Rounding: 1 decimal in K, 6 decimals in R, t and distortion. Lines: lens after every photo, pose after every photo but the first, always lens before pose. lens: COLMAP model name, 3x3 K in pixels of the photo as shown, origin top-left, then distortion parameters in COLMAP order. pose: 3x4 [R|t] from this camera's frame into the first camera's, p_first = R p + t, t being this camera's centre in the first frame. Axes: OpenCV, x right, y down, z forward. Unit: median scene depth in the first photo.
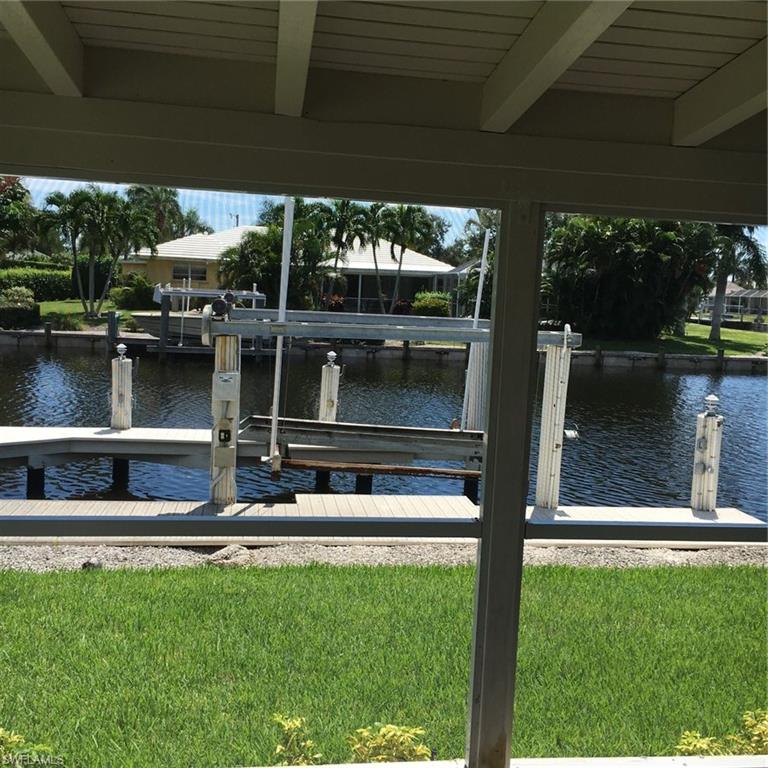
lens RADIAL K [[863.6, 0, 384.0], [0, 863.6, 384.0], [0, 0, 1]] dist [0.051146, -0.049450]
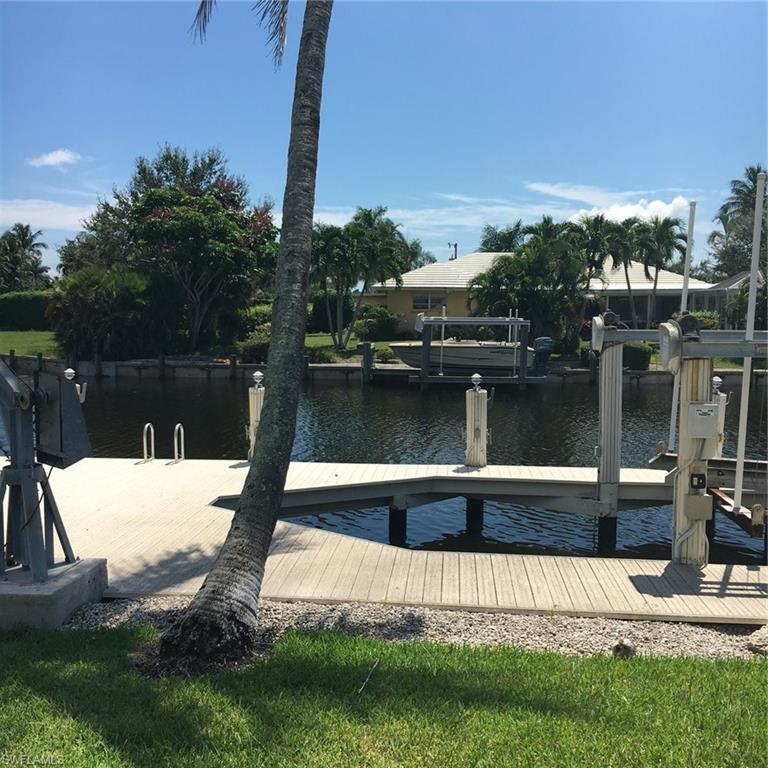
lens RADIAL K [[863.6, 0, 384.0], [0, 863.6, 384.0], [0, 0, 1]] dist [0.051146, -0.049450]
pose [[0.975171, -0.020198, -0.220532, -0.076798], [0.013012, 0.999338, -0.033989, -0.002165], [0.221072, 0.030275, 0.974787, 0.033680]]
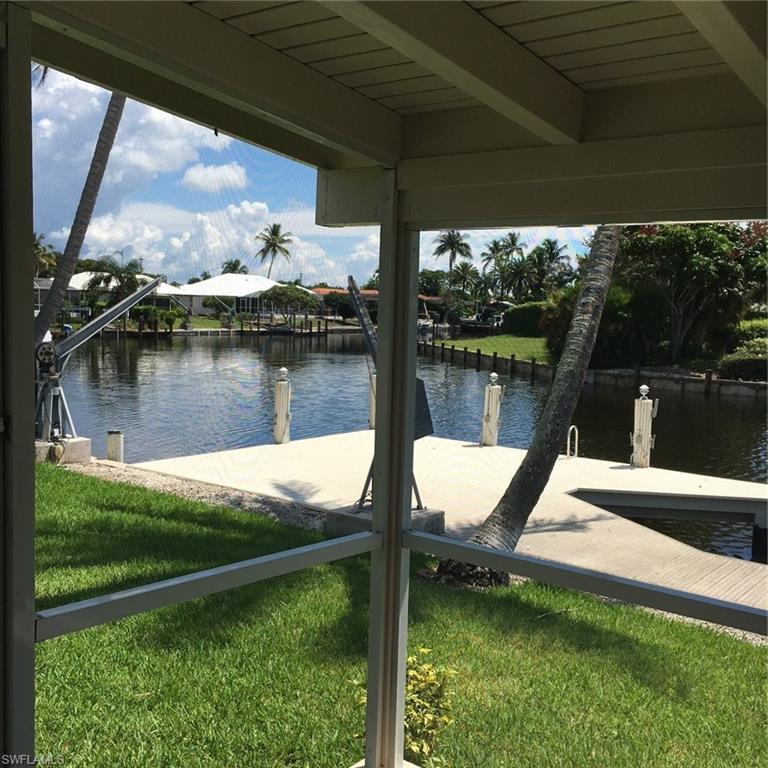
lens RADIAL K [[863.6, 0, 384.0], [0, 863.6, 384.0], [0, 0, 1]] dist [0.051146, -0.049450]
pose [[0.692893, 0.036828, -0.720099, -0.001397], [-0.078476, 0.996614, -0.024542, -0.001560], [0.716757, 0.073516, 0.693437, 0.009349]]
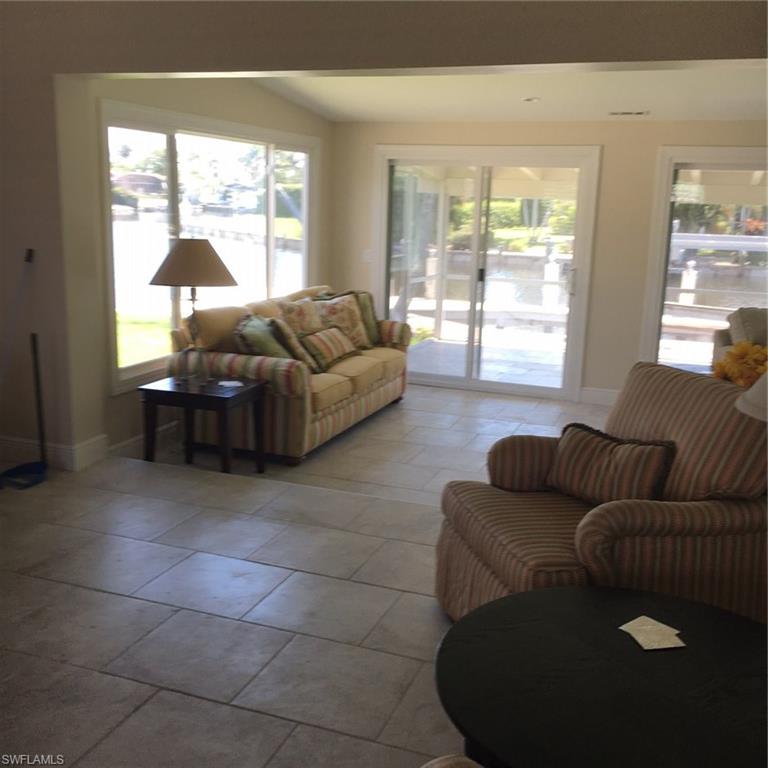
lens RADIAL K [[863.6, 0, 384.0], [0, 863.6, 384.0], [0, 0, 1]] dist [0.051146, -0.049450]
pose [[0.880895, 0.078005, -0.466840, 0.078542], [-0.039303, 0.994975, 0.092090, 0.023294], [0.471678, -0.062774, 0.879534, -0.231656]]
